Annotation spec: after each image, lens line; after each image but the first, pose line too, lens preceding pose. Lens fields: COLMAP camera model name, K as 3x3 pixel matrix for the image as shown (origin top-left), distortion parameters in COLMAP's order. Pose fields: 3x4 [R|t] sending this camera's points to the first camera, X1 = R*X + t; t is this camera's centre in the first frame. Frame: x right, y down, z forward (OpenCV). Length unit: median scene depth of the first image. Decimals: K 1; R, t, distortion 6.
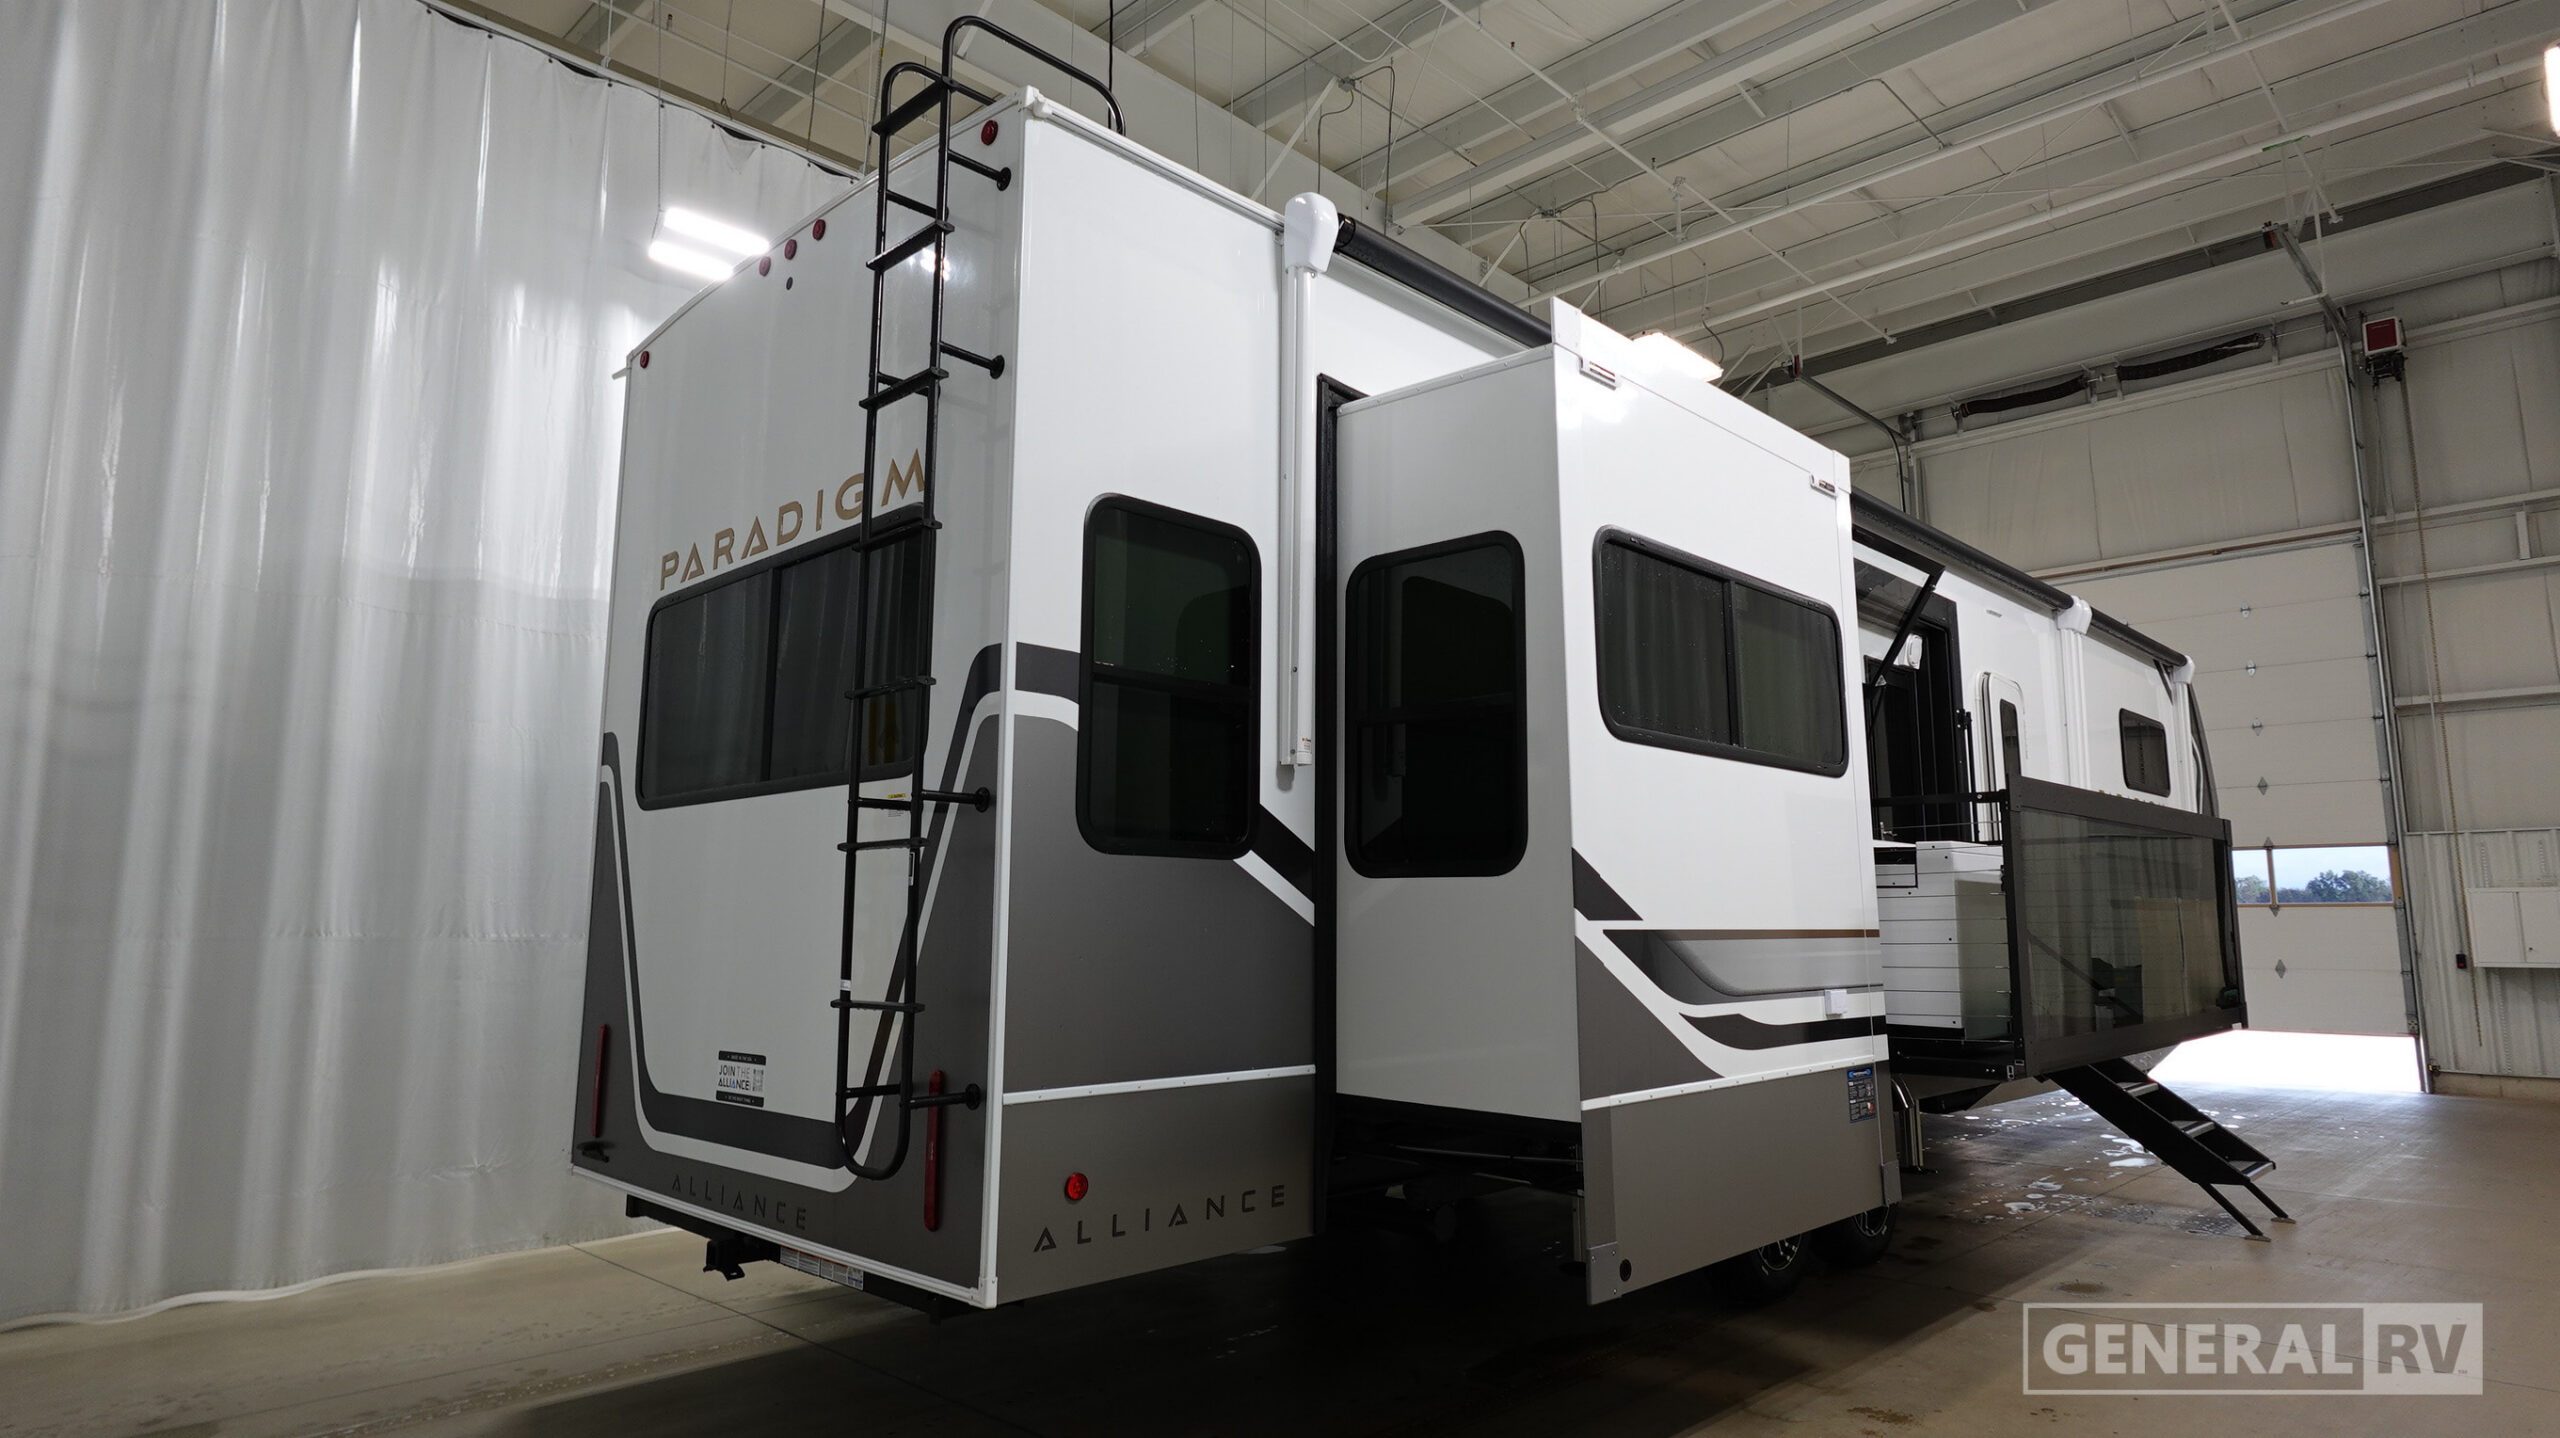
lens RADIAL K [[1447.9, 0, 1282.5], [0, 1447.9, 718.6], [0, 0, 1]] dist [-0.001538, 0.002565]
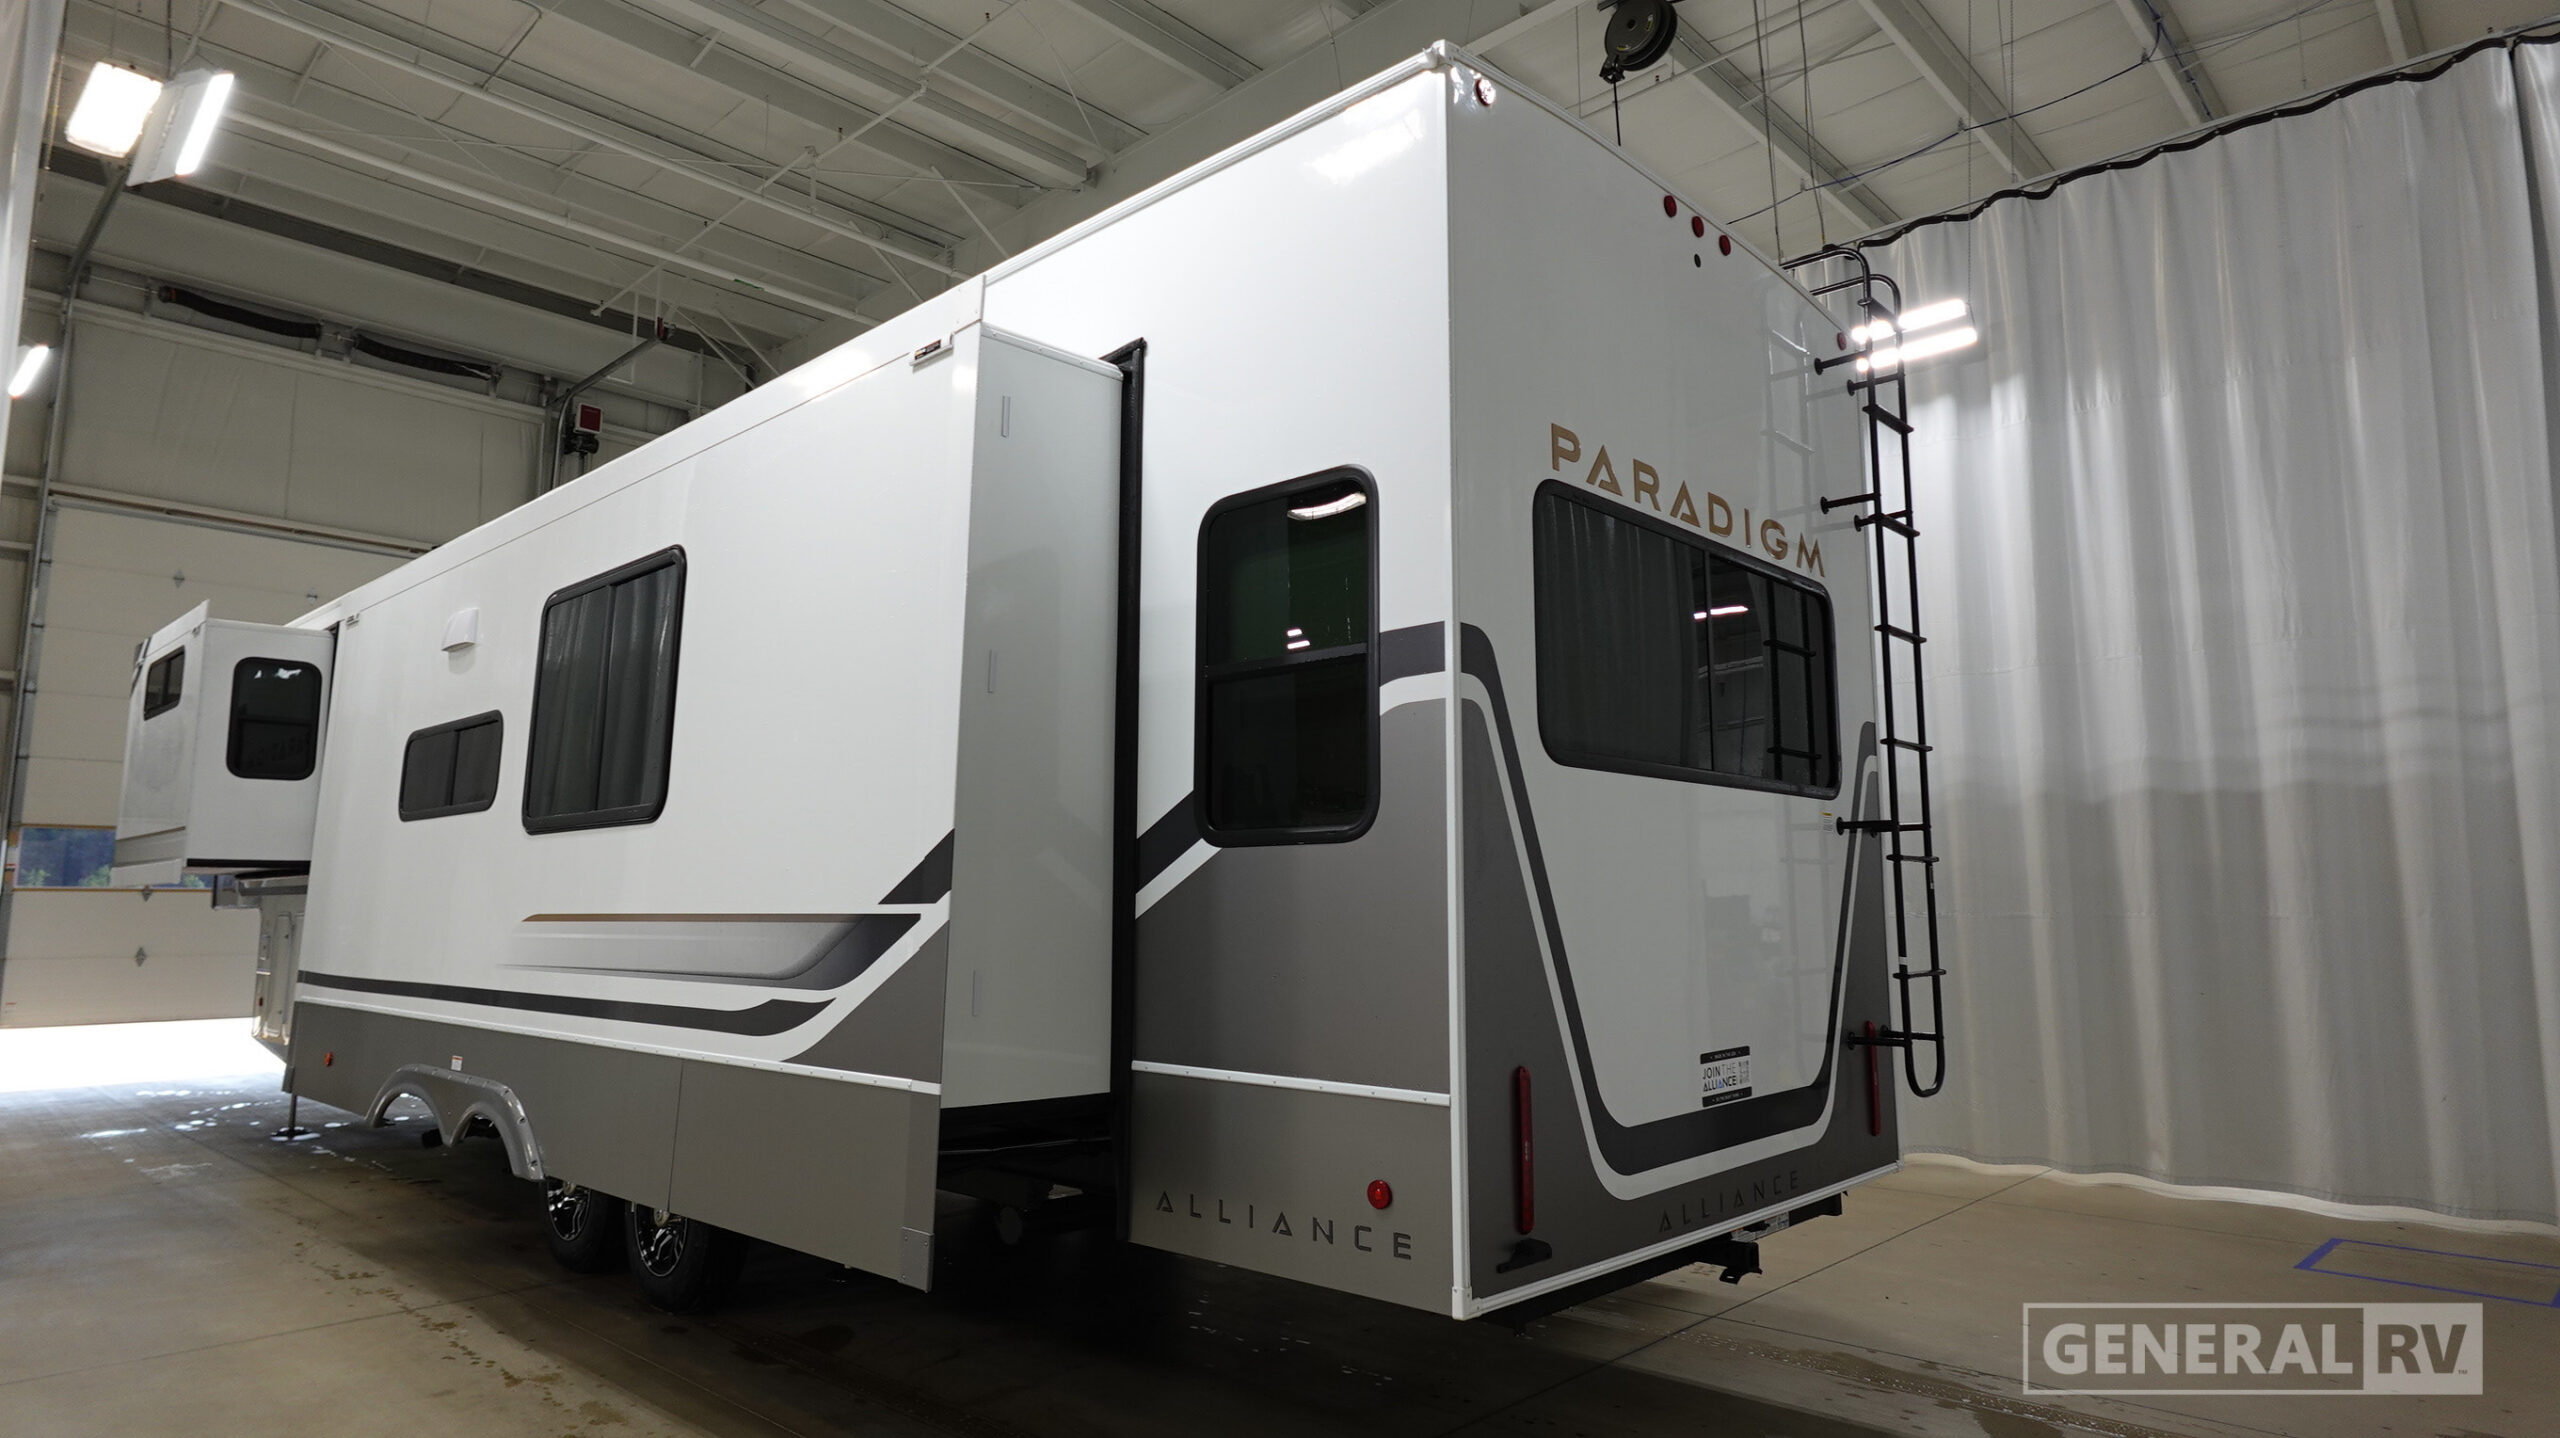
lens RADIAL K [[1447.9, 0, 1282.5], [0, 1447.9, 718.6], [0, 0, 1]] dist [-0.001538, 0.002565]
pose [[-0.022040, 0.128533, 0.991460, -0.960798], [-0.140436, 0.981470, -0.130360, 0.128593], [-0.989844, -0.142110, -0.003580, 0.941162]]
